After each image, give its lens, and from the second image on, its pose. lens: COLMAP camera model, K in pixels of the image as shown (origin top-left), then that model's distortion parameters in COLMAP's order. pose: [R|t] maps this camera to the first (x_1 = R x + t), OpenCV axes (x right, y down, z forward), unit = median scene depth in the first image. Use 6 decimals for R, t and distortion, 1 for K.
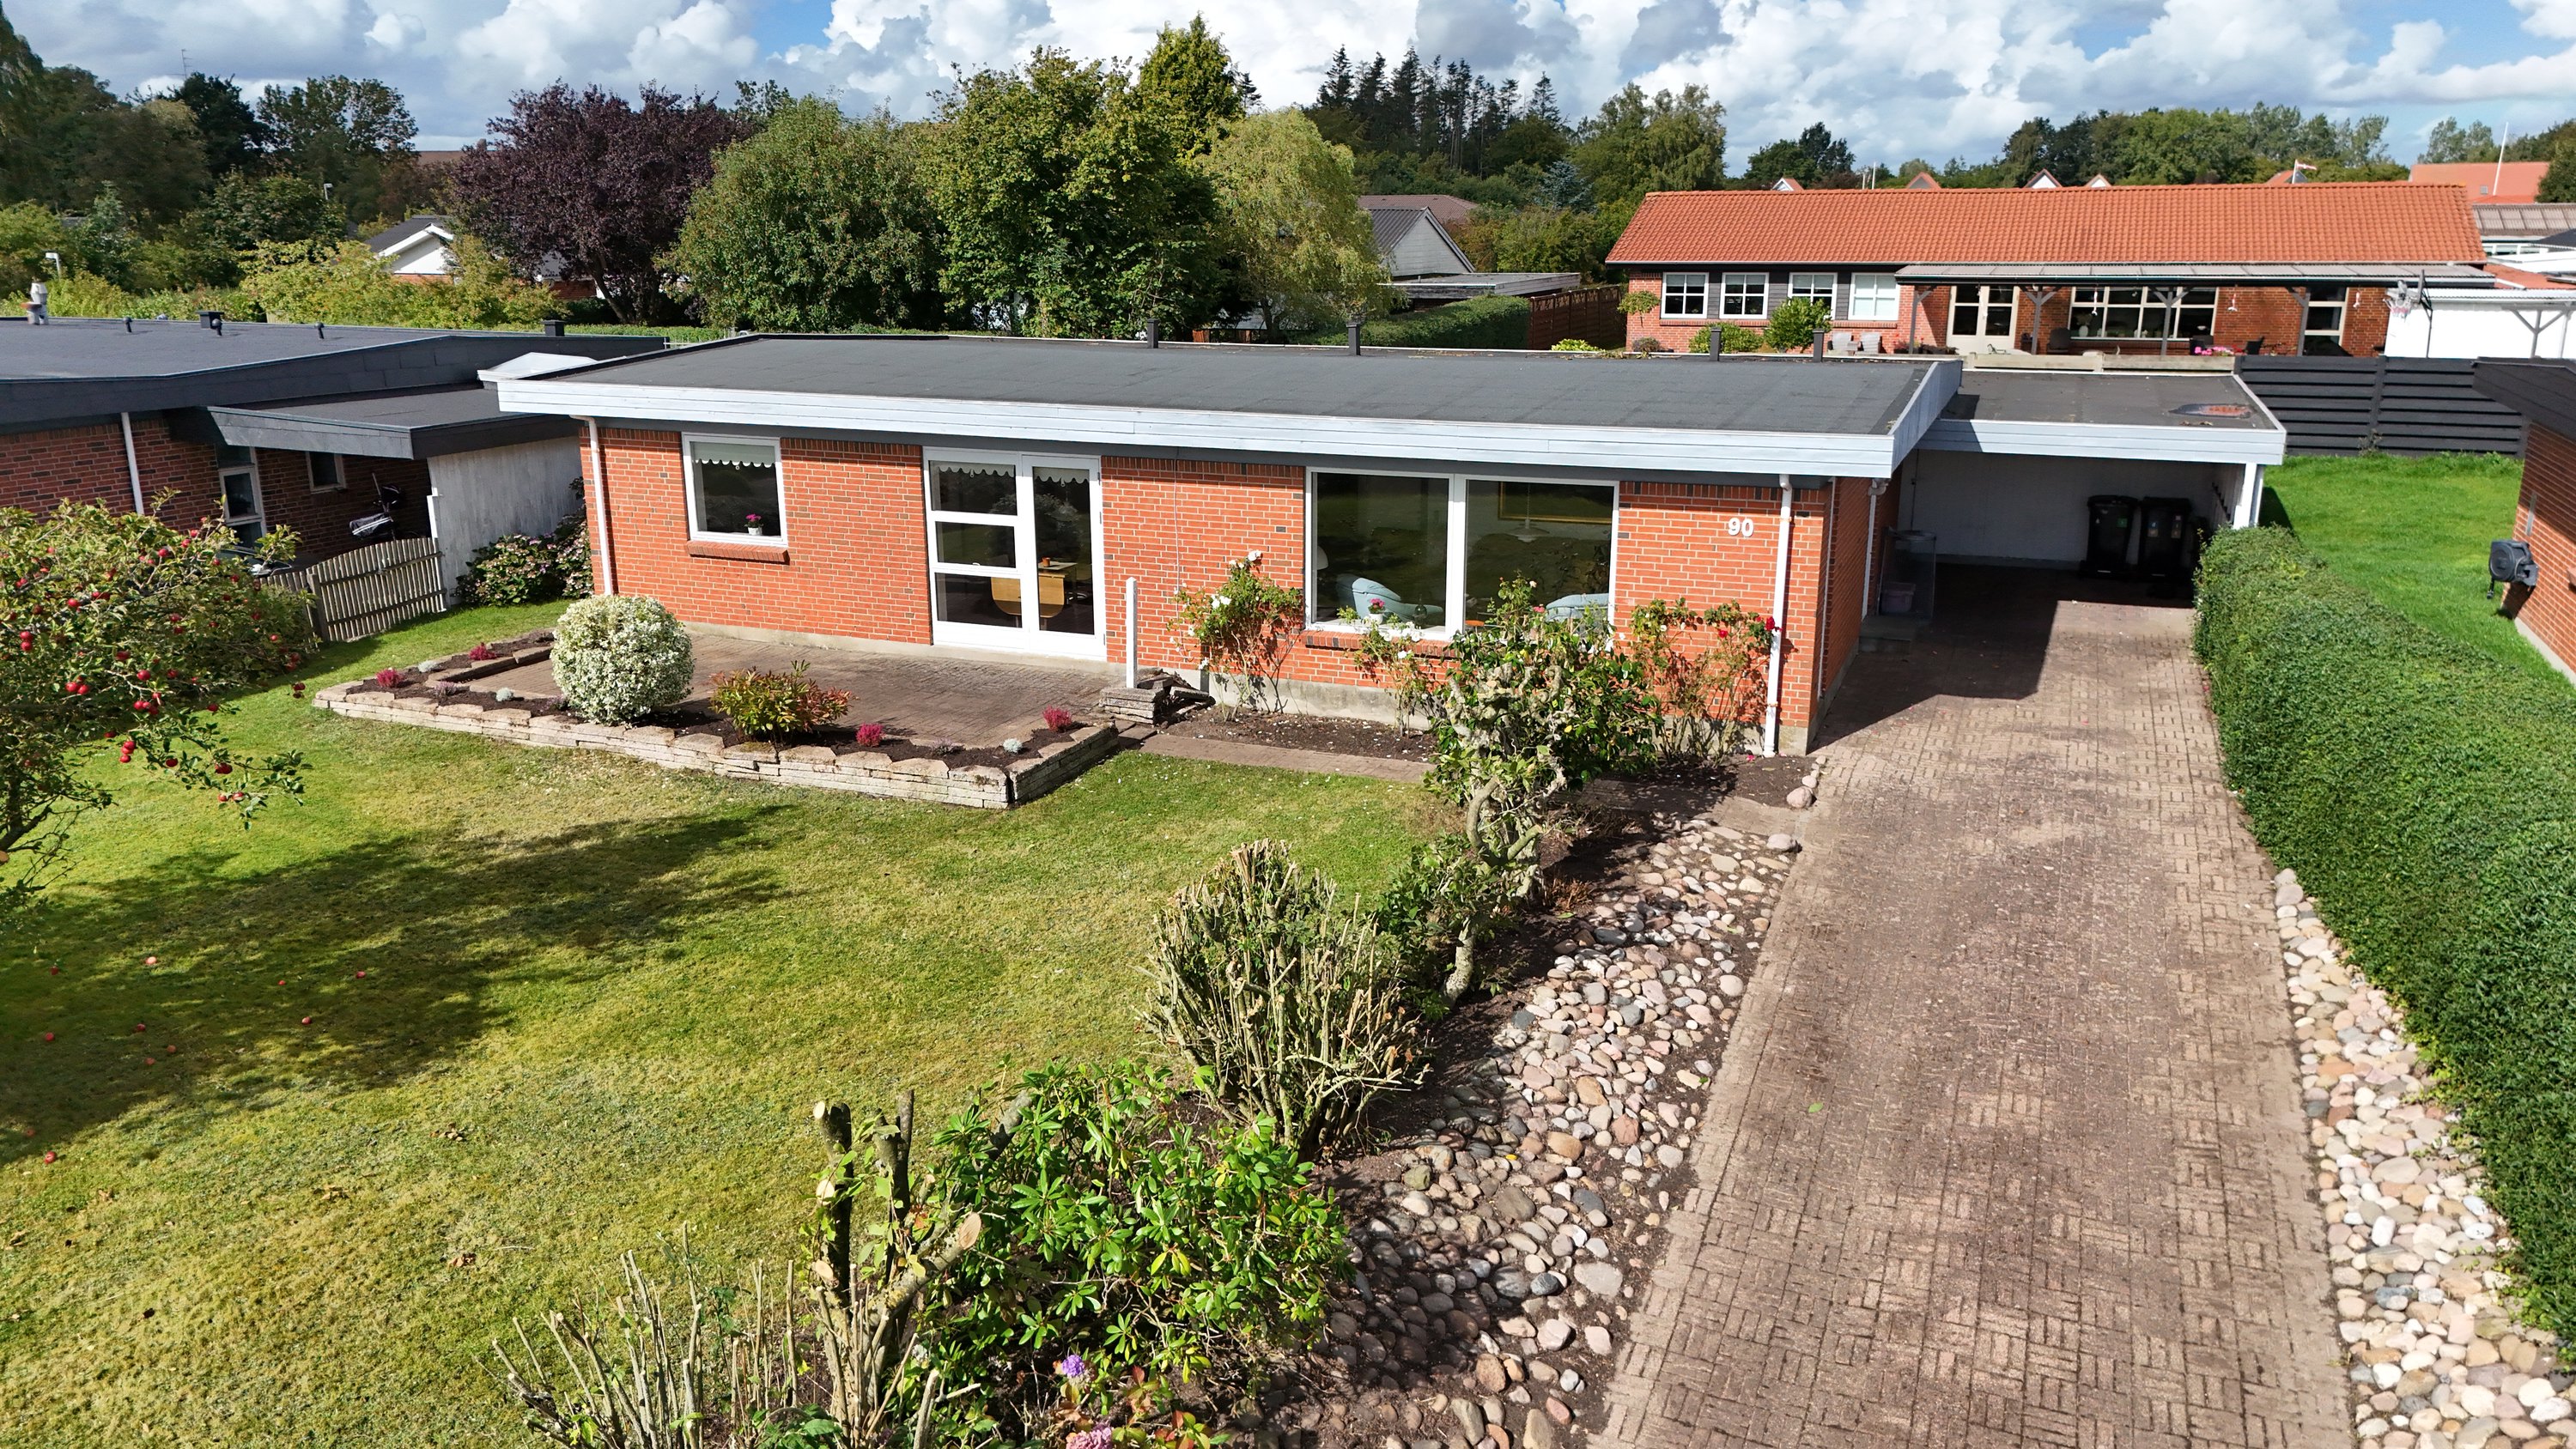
lens RADIAL K [[1889.7, 0, 1285.0], [0, 1889.7, 723.5], [0, 0, 1]] dist [0.057238, -0.046265]
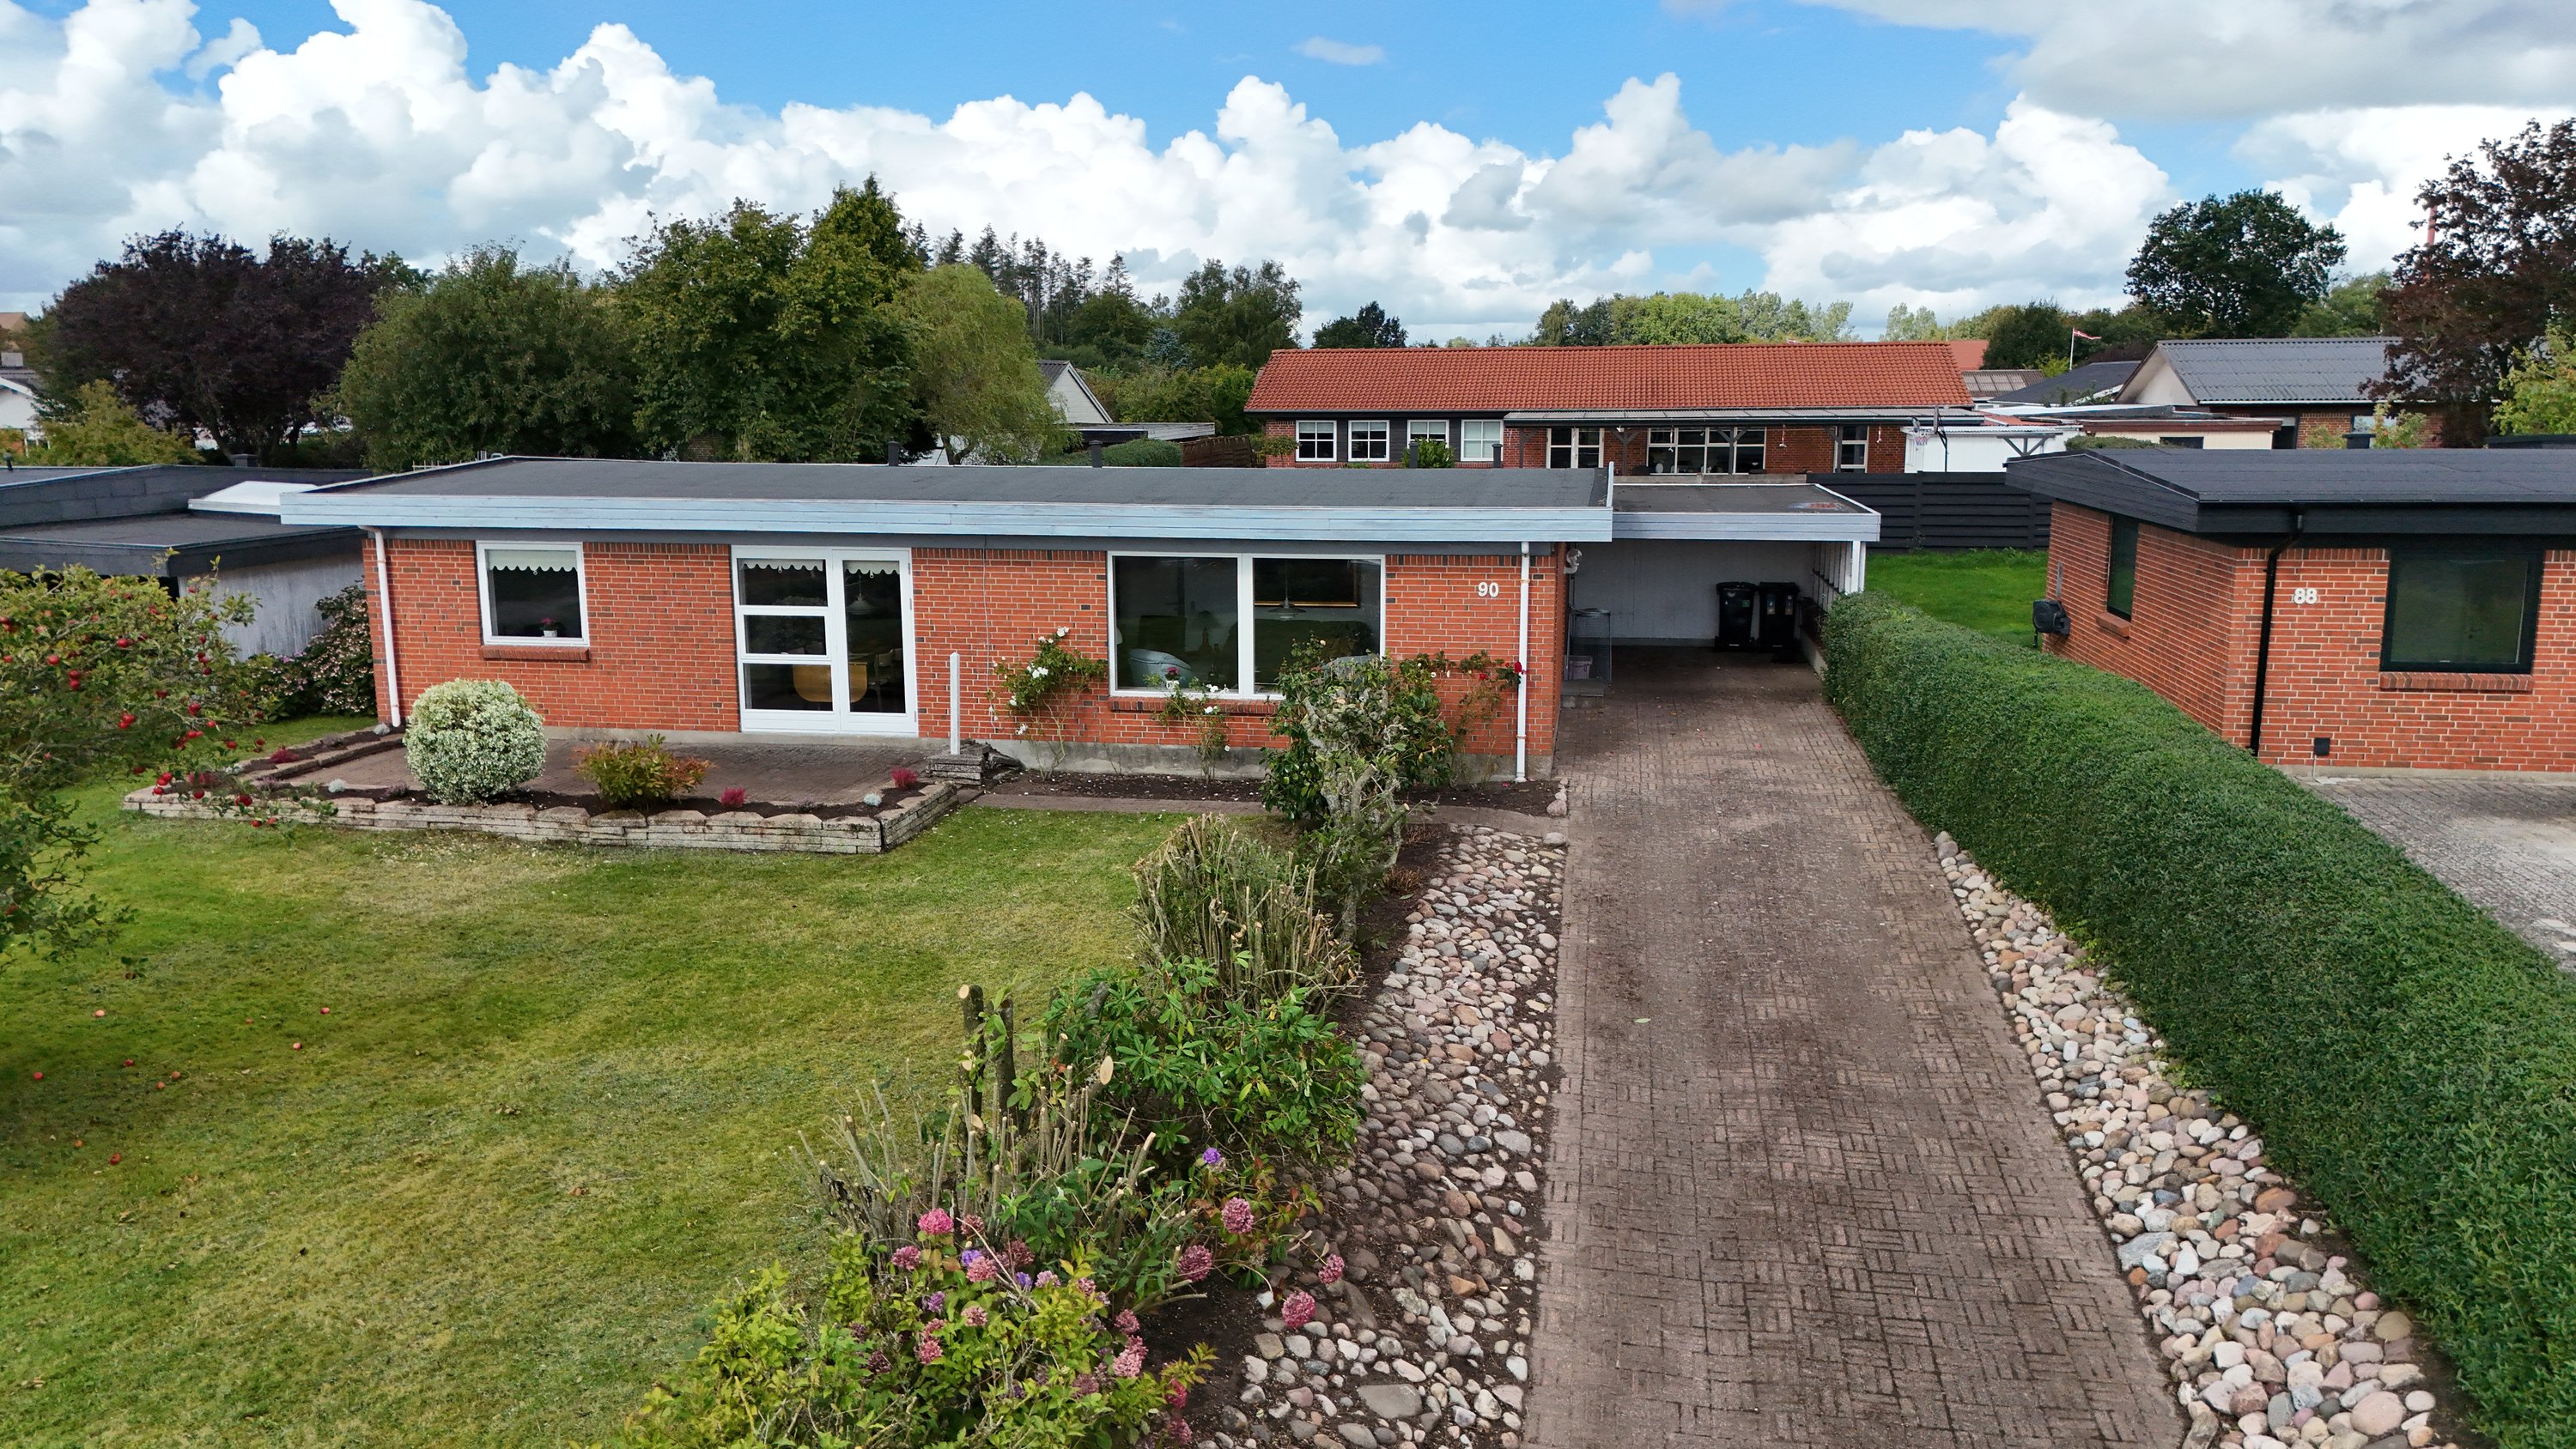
lens RADIAL K [[1880.7, 0, 1282.8], [0, 1880.7, 722.4], [0, 0, 1]] dist [0.078842, -0.082371]
pose [[0.976091, -0.039274, 0.213786, -0.134698], [0.057491, 0.995162, -0.079673, 0.063177], [-0.209622, 0.090059, 0.973626, -0.110375]]
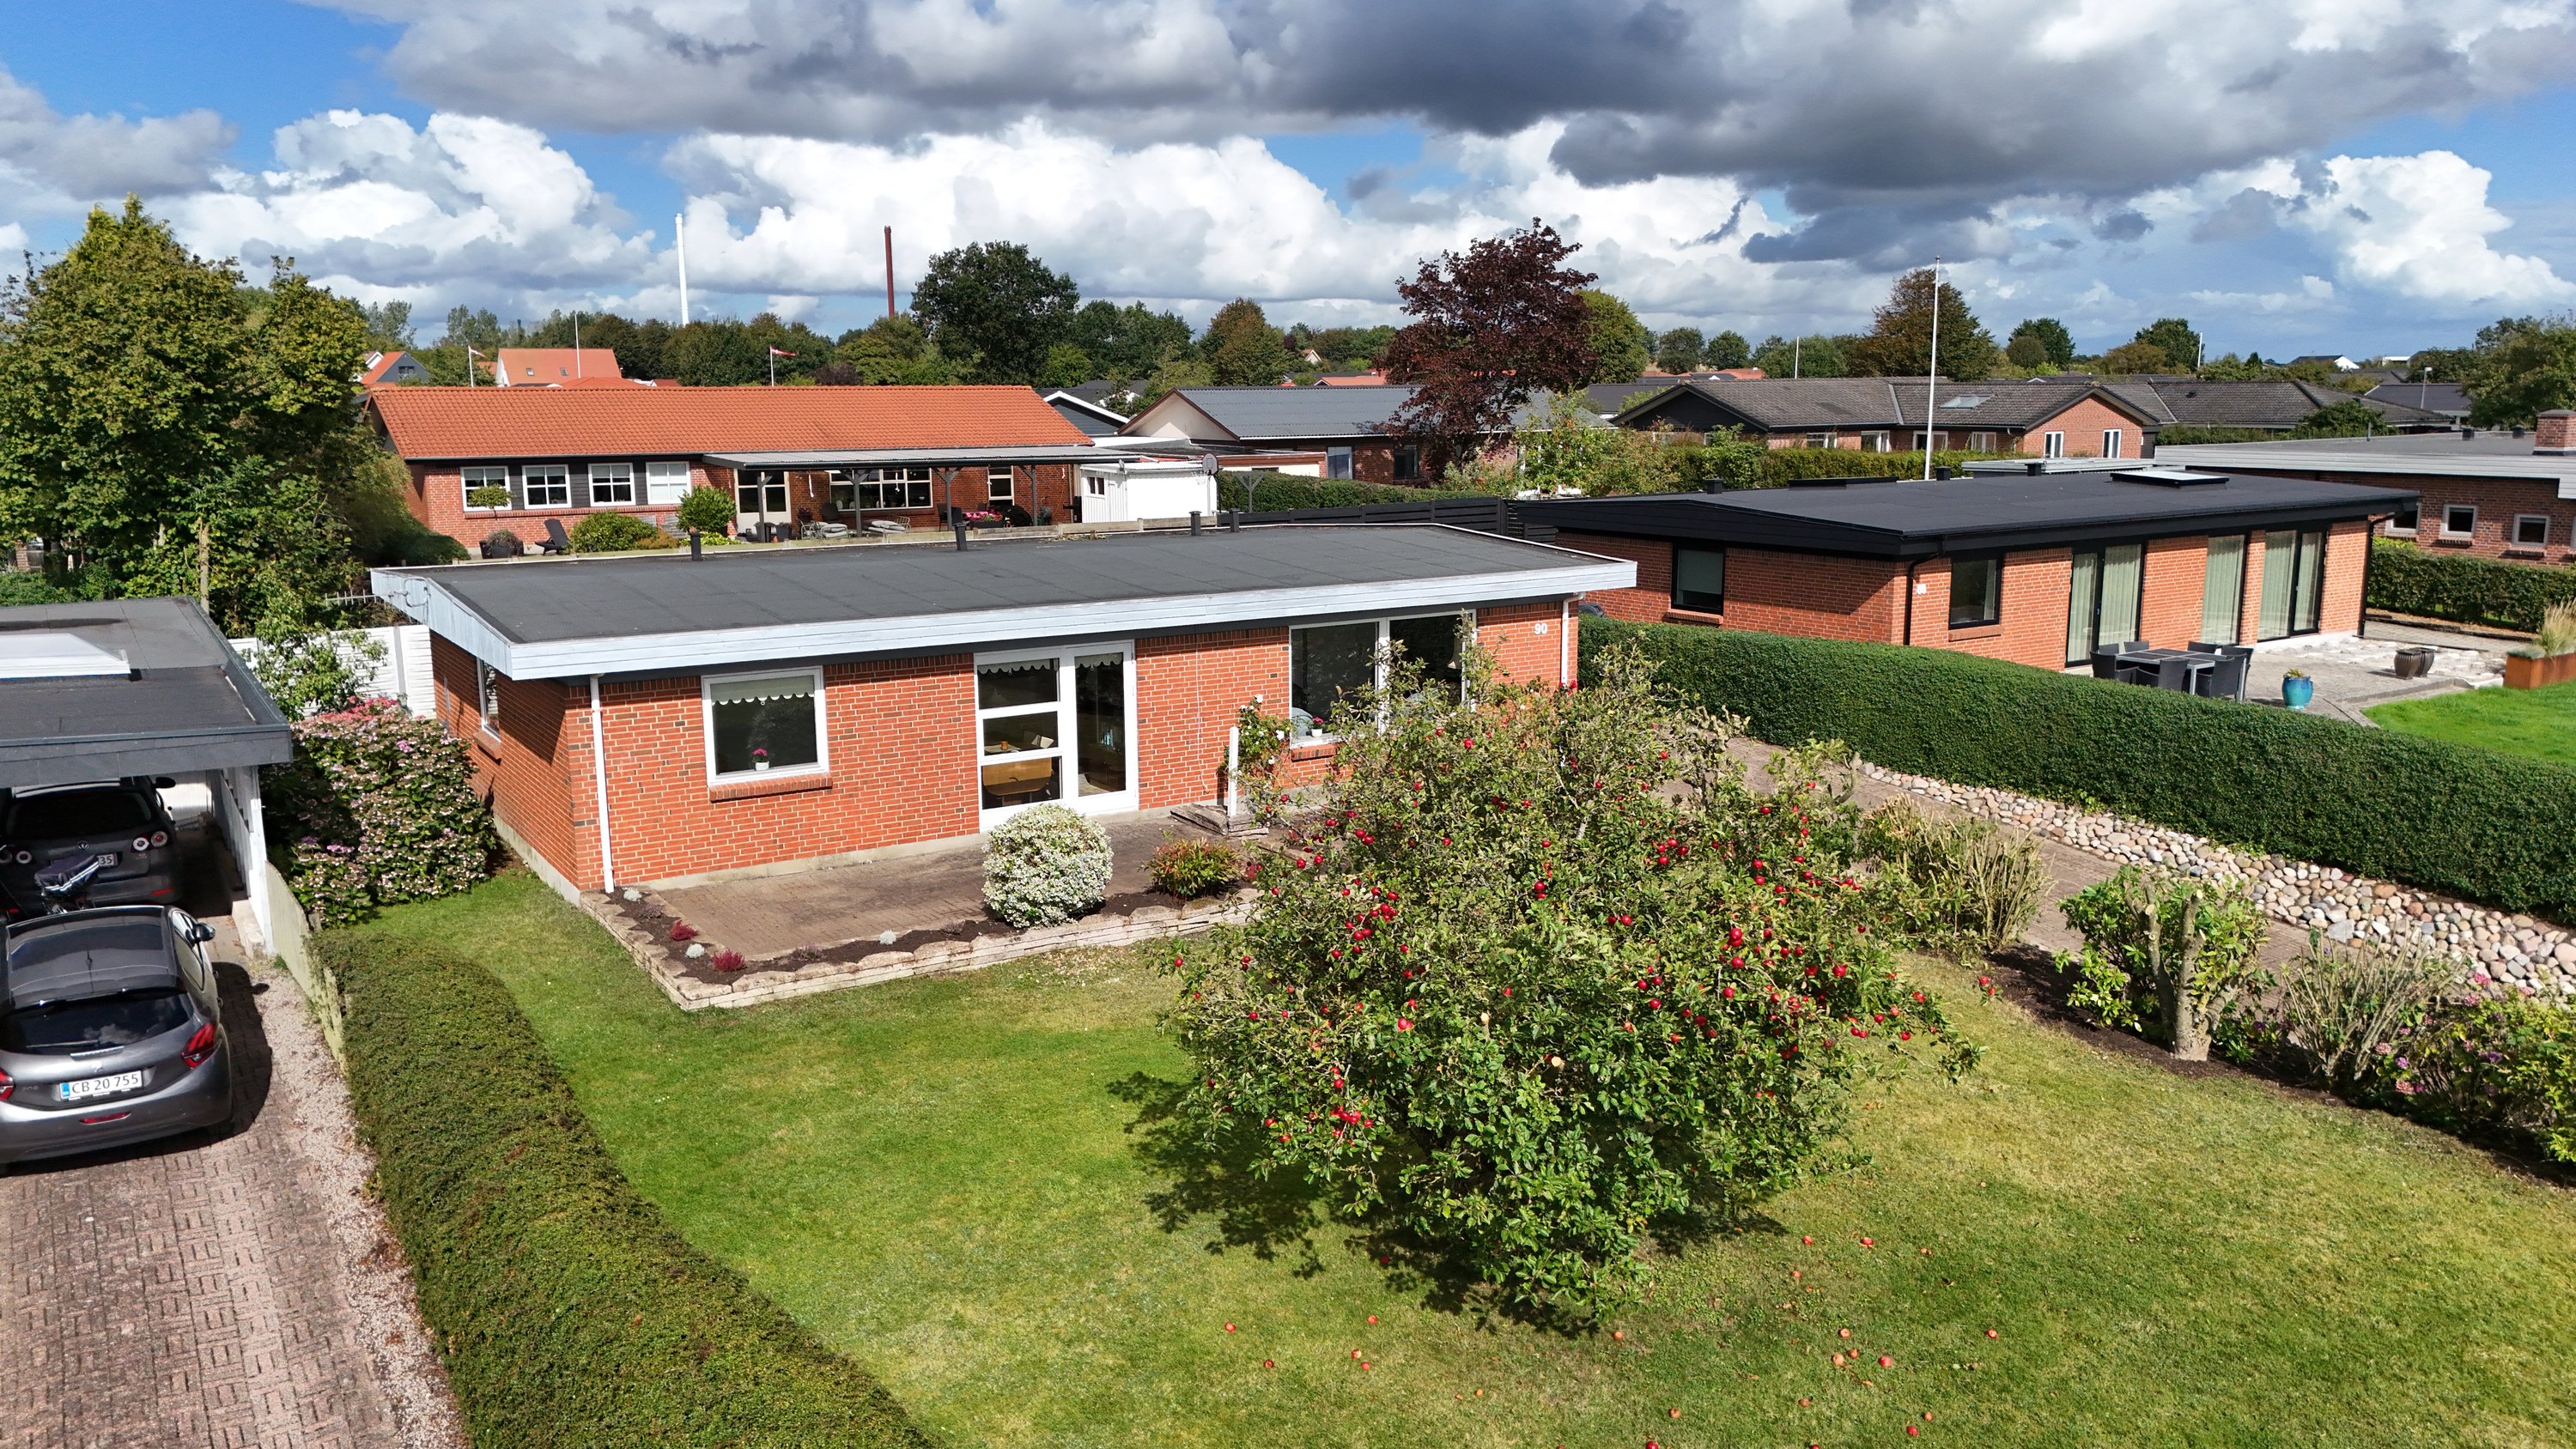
lens RADIAL K [[1883.4, 0, 1283.5], [0, 1883.4, 727.0], [0, 0, 1]] dist [0.066486, -0.062709]
pose [[0.574431, -0.149656, 0.804756, -1.092630], [0.216568, 0.975897, 0.026897, -0.106768], [-0.789384, 0.158834, 0.592996, 0.243307]]
